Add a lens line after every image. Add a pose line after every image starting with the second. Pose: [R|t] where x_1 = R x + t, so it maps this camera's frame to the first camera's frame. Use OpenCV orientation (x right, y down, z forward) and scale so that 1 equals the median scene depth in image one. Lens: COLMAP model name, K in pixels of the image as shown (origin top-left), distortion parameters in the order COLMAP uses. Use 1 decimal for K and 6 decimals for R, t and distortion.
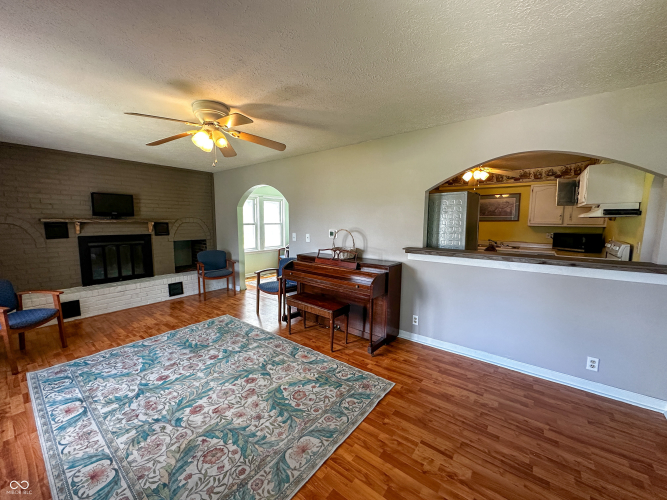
lens RADIAL K [[266.1, 0, 333.4], [0, 266.1, 249.9], [0, 0, 1]] dist [-0.002647, 0.000103]
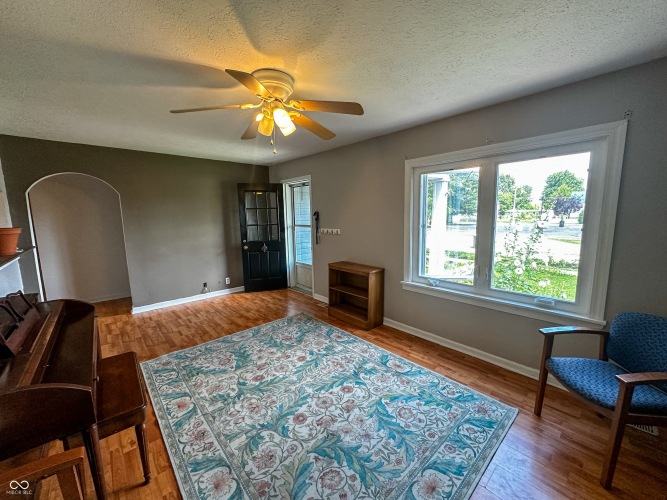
lens RADIAL K [[266.1, 0, 334.6], [0, 266.1, 251.6], [0, 0, 1]] dist [-0.002647, 0.000103]
pose [[-0.985592, -0.016249, 0.168356, -0.695779], [0.027381, 0.966917, 0.253616, -0.203100], [-0.166907, 0.254572, -0.952541, 1.644580]]
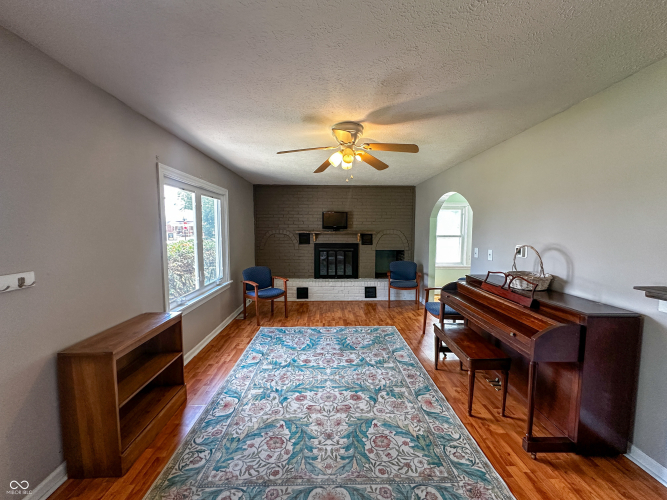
lens RADIAL K [[266.1, 0, 333.6], [0, 266.1, 249.9], [0, 0, 1]] dist [-0.002647, 0.000103]
pose [[0.635210, 0.051225, -0.770639, 0.324590], [-0.084651, 0.996404, -0.003543, -0.029258], [0.767687, 0.067486, 0.637262, 0.264262]]
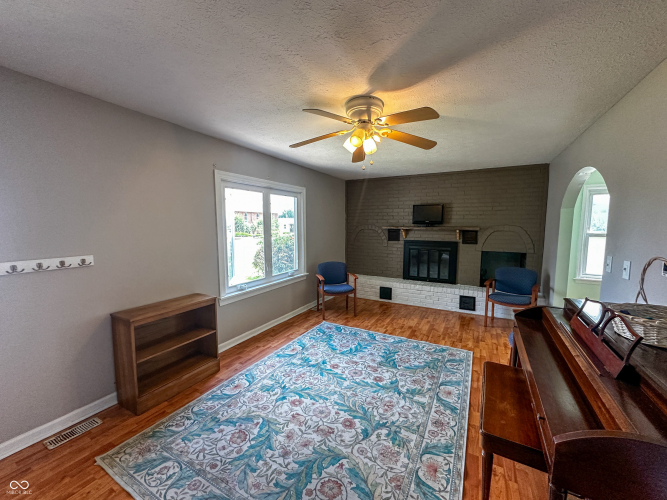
lens RADIAL K [[266.1, 0, 333.8], [0, 266.1, 249.8], [0, 0, 1]] dist [-0.002647, 0.000103]
pose [[0.159279, 0.085782, -0.983500, 0.406500], [-0.112229, 0.991333, 0.068289, -0.084323], [0.980834, 0.099500, 0.167526, 0.702644]]
